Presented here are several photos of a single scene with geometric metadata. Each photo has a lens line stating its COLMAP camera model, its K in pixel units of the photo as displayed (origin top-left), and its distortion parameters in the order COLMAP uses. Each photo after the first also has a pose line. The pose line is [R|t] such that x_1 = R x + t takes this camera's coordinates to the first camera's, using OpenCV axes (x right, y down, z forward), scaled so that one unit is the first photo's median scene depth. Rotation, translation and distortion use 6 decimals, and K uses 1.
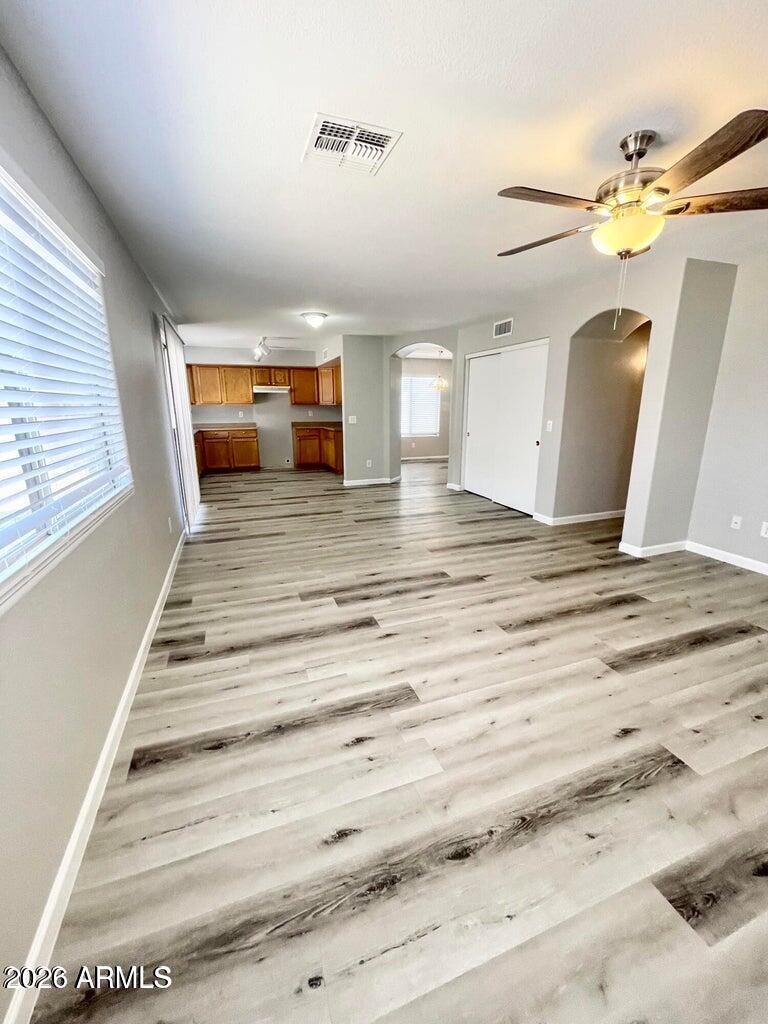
lens RADIAL K [[413.8, 0, 381.9], [0, 413.8, 509.9], [0, 0, 1]] dist [-0.000886, 0.000637]
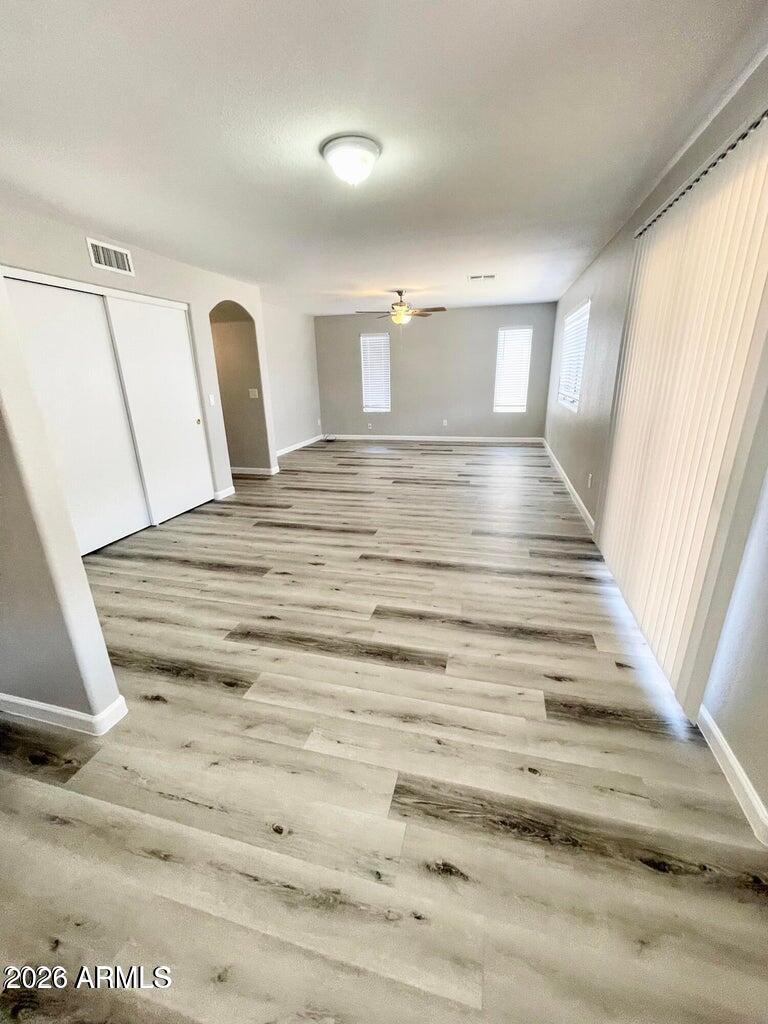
lens RADIAL K [[413.8, 0, 381.9], [0, 413.8, 509.9], [0, 0, 1]] dist [-0.000886, 0.000637]
pose [[-0.818535, -0.158949, 0.552029, -0.577223], [0.168482, 0.852273, 0.495221, -0.449899], [-0.549194, 0.498363, -0.670835, 1.764223]]
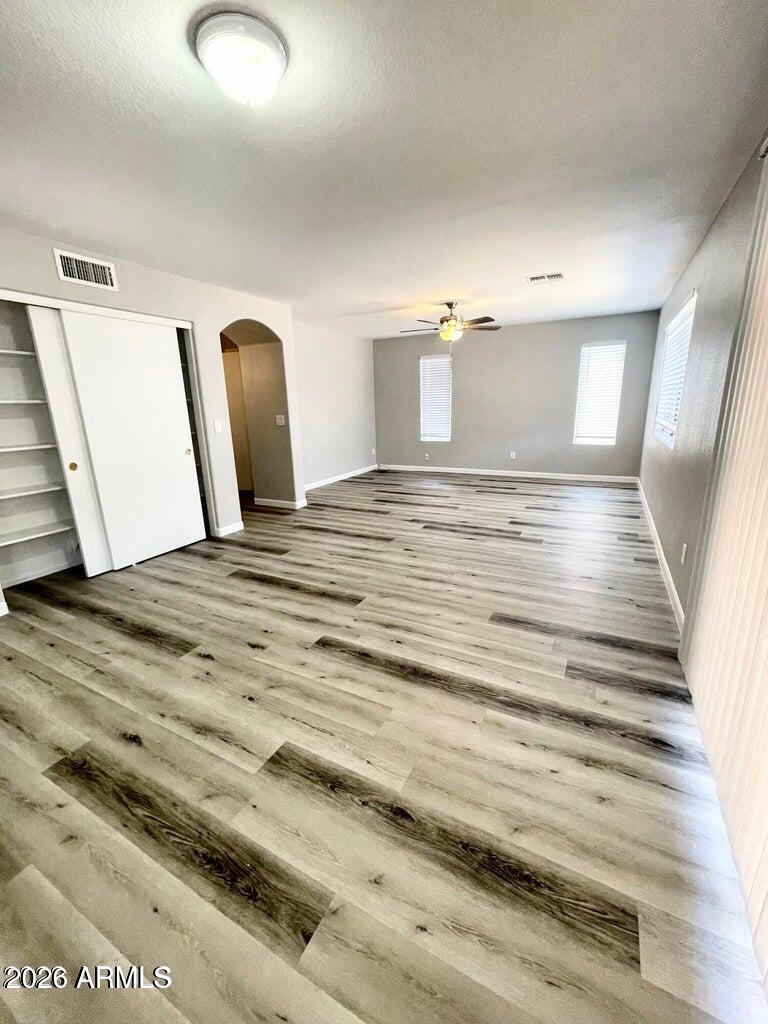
lens RADIAL K [[413.8, 0, 381.9], [0, 413.8, 509.9], [0, 0, 1]] dist [-0.000886, 0.000637]
pose [[-0.670326, -0.165437, 0.723390, -0.568778], [0.211629, 0.891729, 0.400040, -0.364991], [-0.711250, 0.421247, -0.562738, 1.488729]]
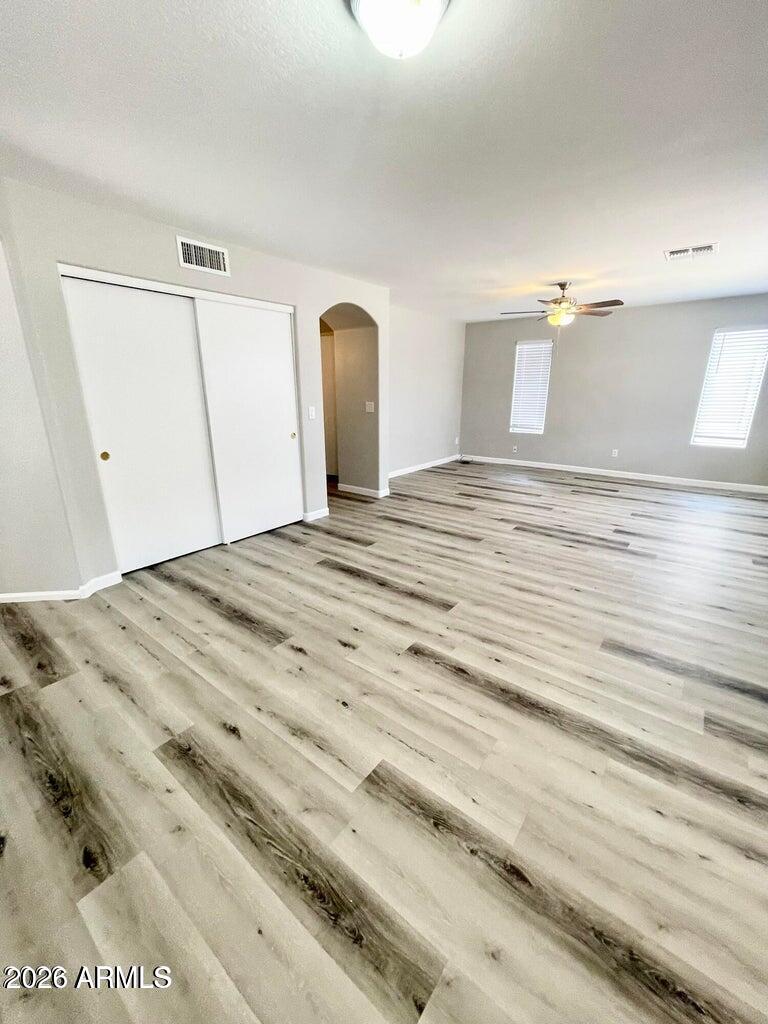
lens RADIAL K [[413.8, 0, 381.9], [0, 413.8, 509.9], [0, 0, 1]] dist [-0.000886, 0.000637]
pose [[-0.529449, -0.236352, 0.814753, -0.507672], [0.213378, 0.892429, 0.397544, -0.379647], [-0.821069, 0.384329, -0.422063, 1.496728]]
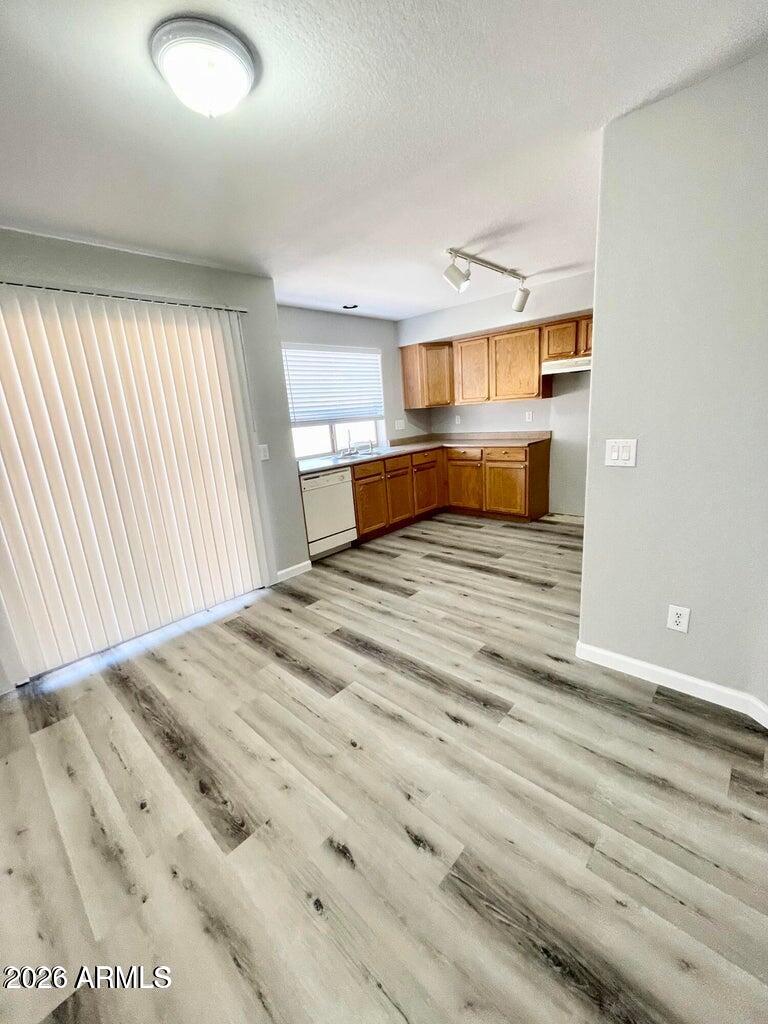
lens RADIAL K [[413.8, 0, 381.9], [0, 413.8, 509.9], [0, 0, 1]] dist [-0.000886, 0.000637]
pose [[0.452846, 0.184262, -0.872340, 0.173421], [-0.148013, 0.980372, 0.130245, -0.322552], [0.879217, 0.070136, 0.471231, 1.226951]]
